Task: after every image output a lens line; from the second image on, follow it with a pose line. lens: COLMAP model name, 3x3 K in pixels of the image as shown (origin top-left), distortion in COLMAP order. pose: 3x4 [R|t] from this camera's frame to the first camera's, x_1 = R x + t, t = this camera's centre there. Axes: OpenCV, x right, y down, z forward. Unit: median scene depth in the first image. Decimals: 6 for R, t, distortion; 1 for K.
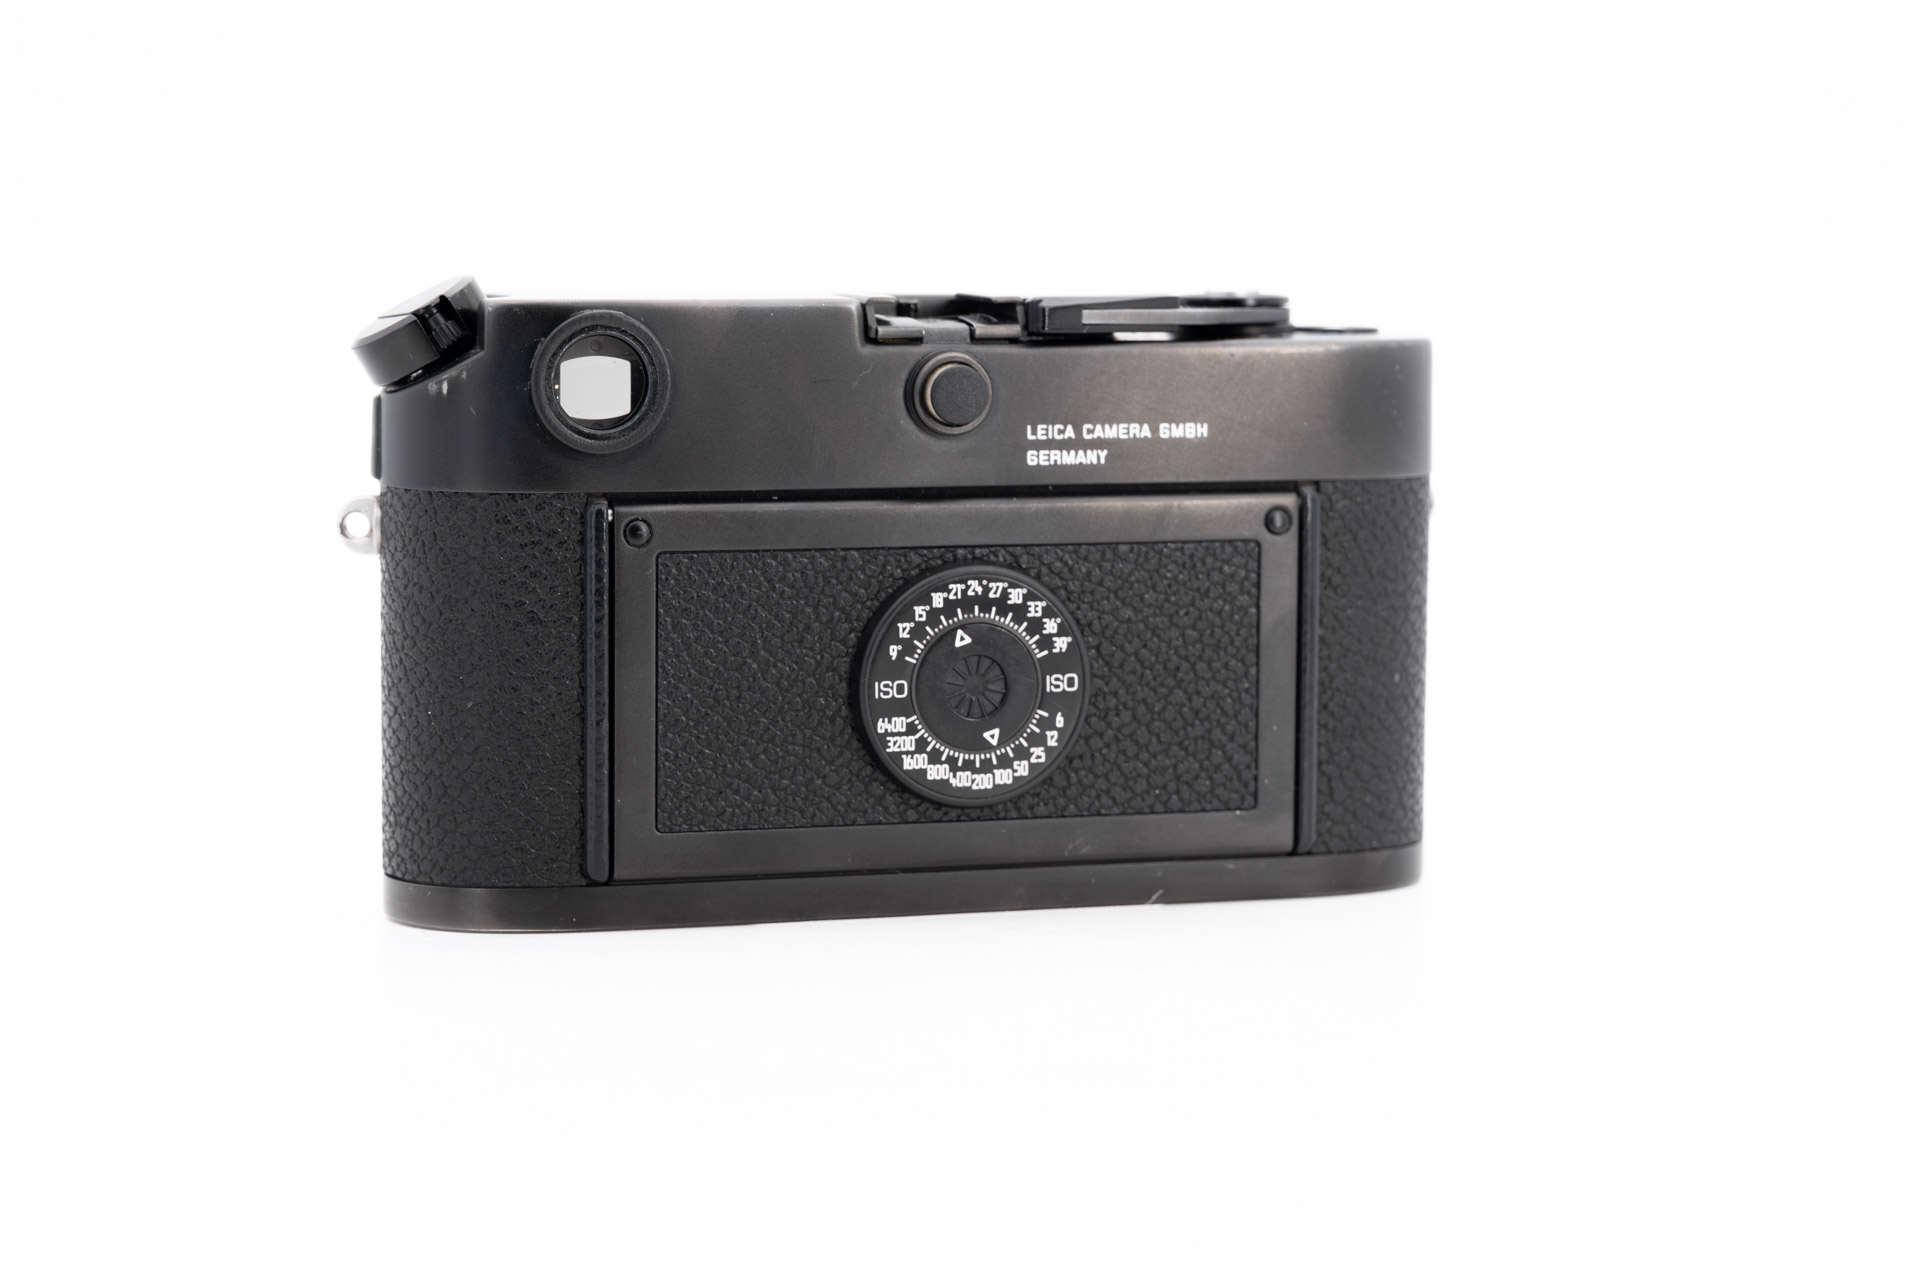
lens RADIAL K [[4820.8, 0, 960.0], [0, 4820.8, 640.0], [0, 0, 1]] dist [0.035576, 0.036504]
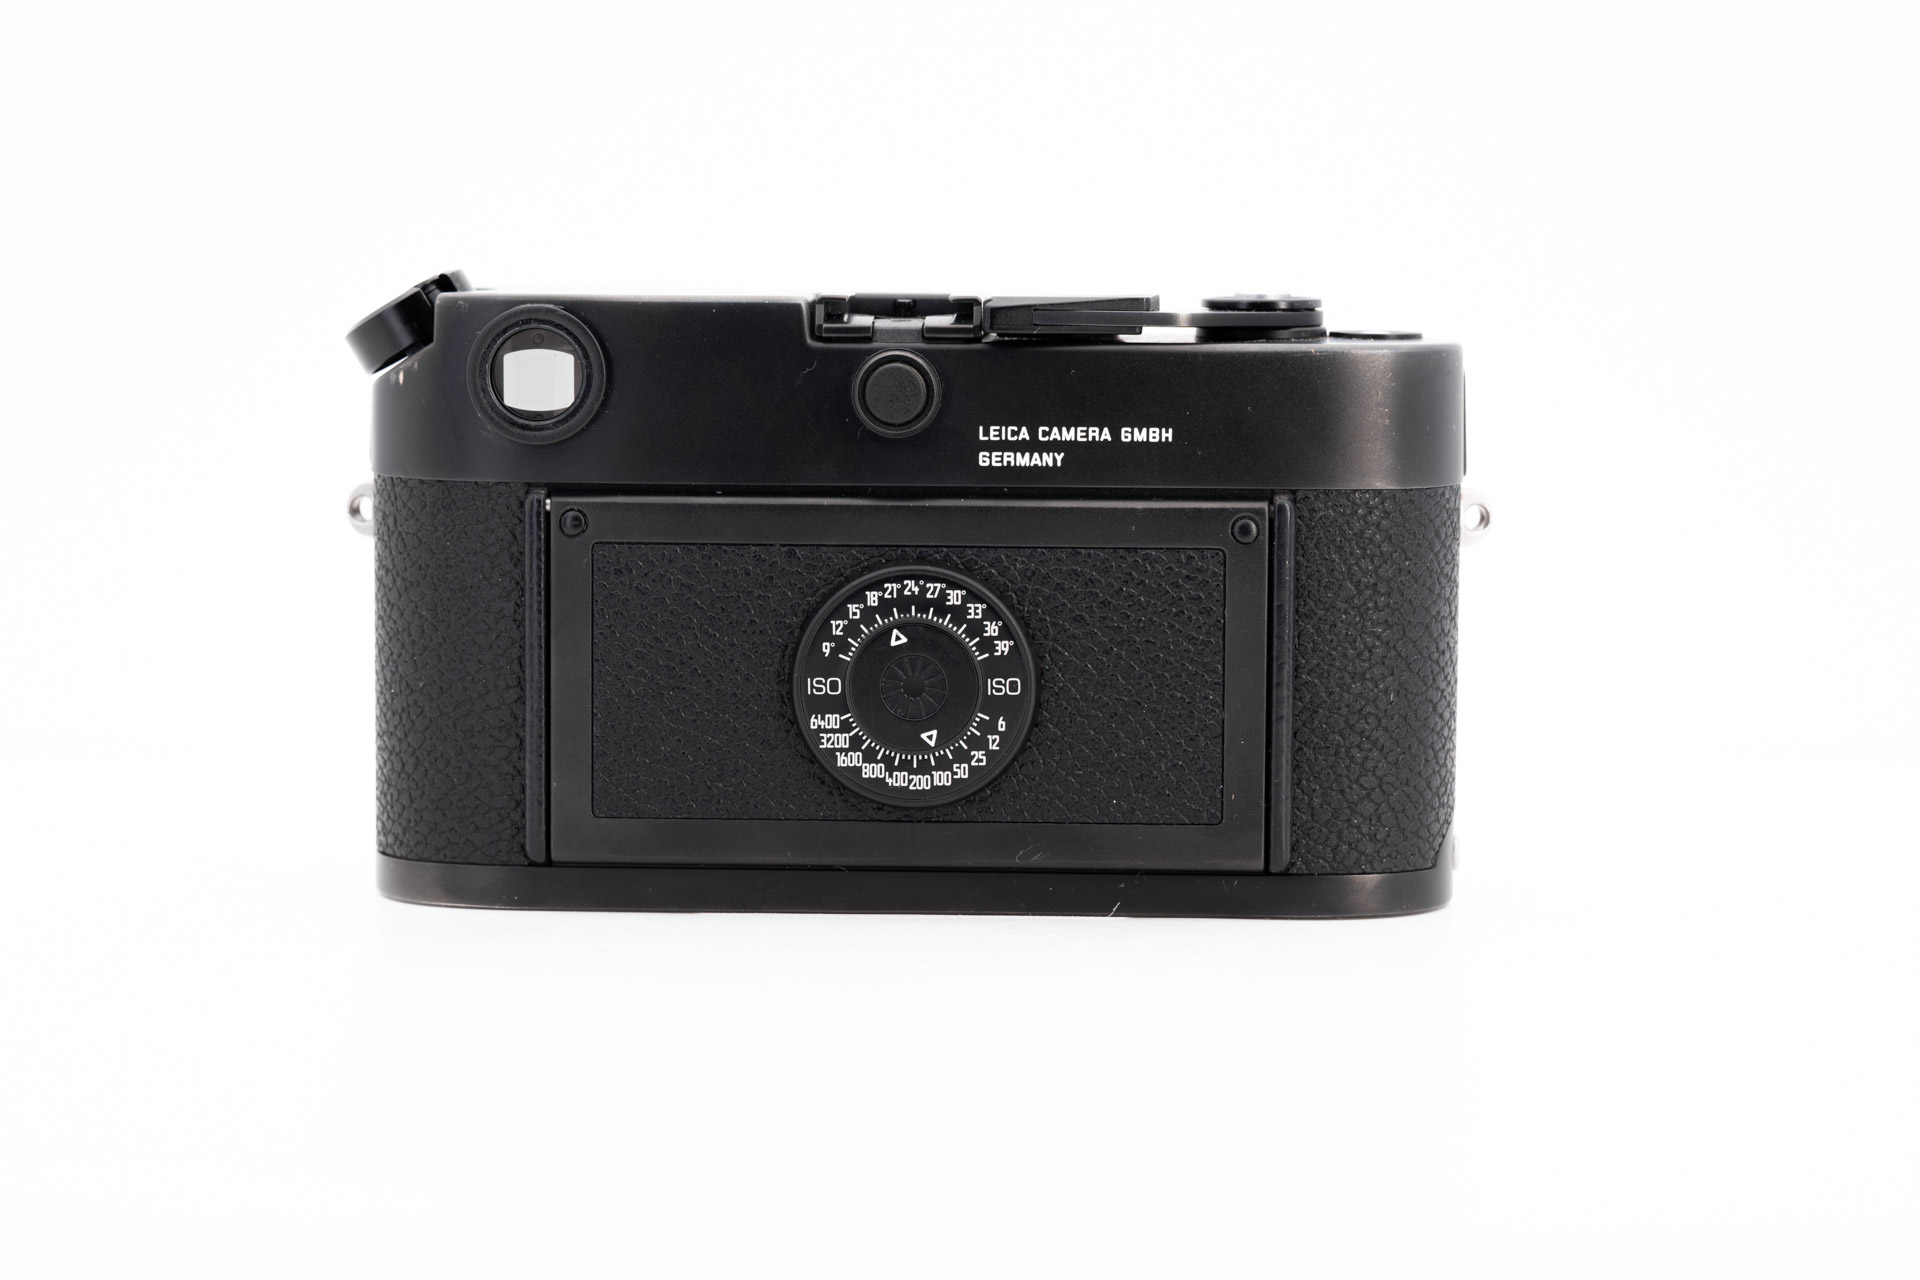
lens RADIAL K [[4820.8, 0, 960.0], [0, 4820.8, 640.0], [0, 0, 1]] dist [0.035576, 0.036504]
pose [[0.940895, 0.036204, -0.336757, 0.347426], [-0.035987, 0.999329, 0.006891, -0.007226], [0.336780, 0.005635, 0.941566, 0.064461]]
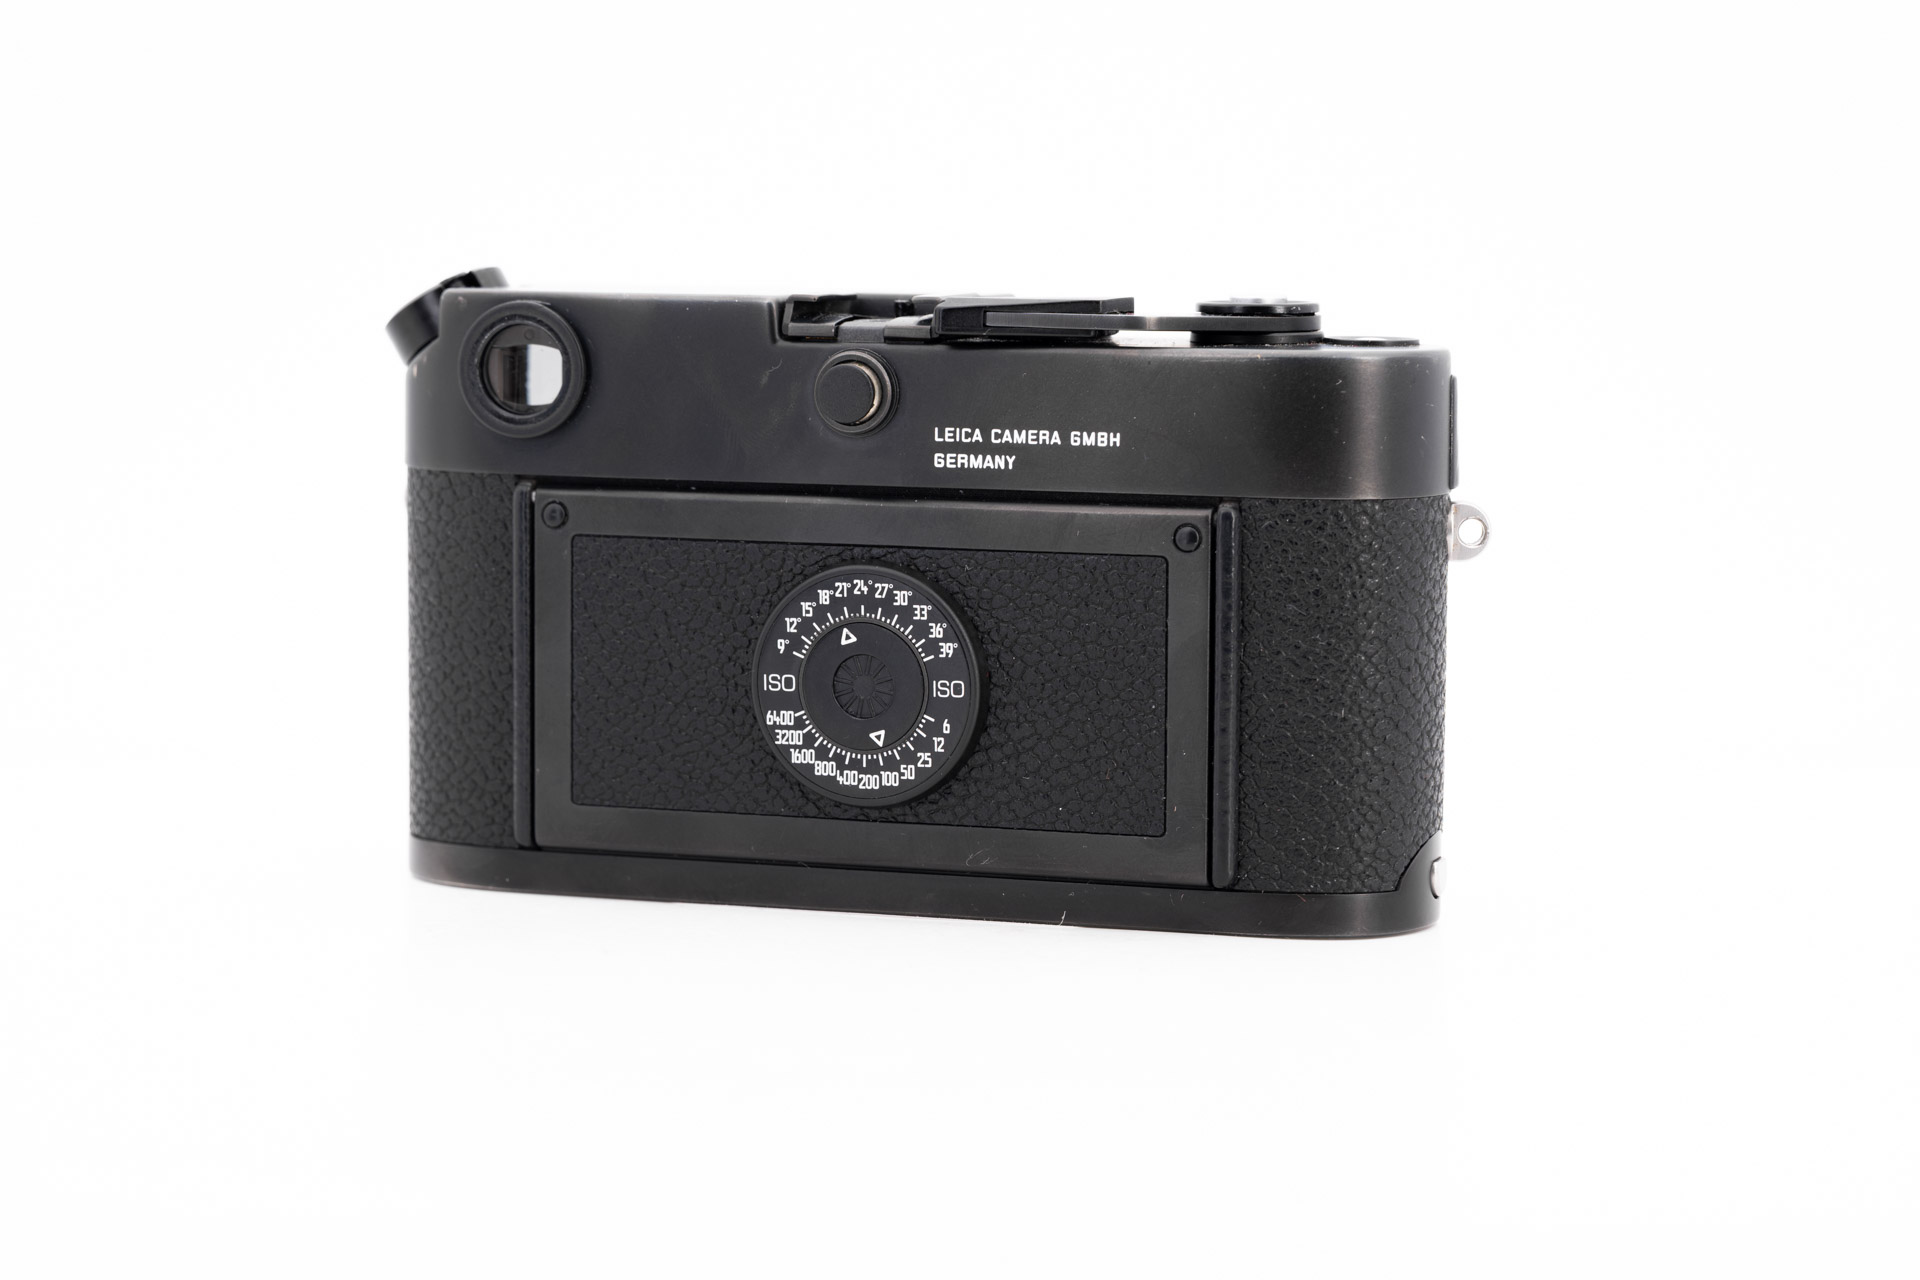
lens RADIAL K [[4820.8, 0, 960.0], [0, 4820.8, 640.0], [0, 0, 1]] dist [0.035576, 0.036504]
pose [[0.808111, 0.062353, -0.585721, 0.603280], [-0.063178, 0.997820, 0.019058, -0.020185], [0.585633, 0.021603, 0.810289, 0.202143]]
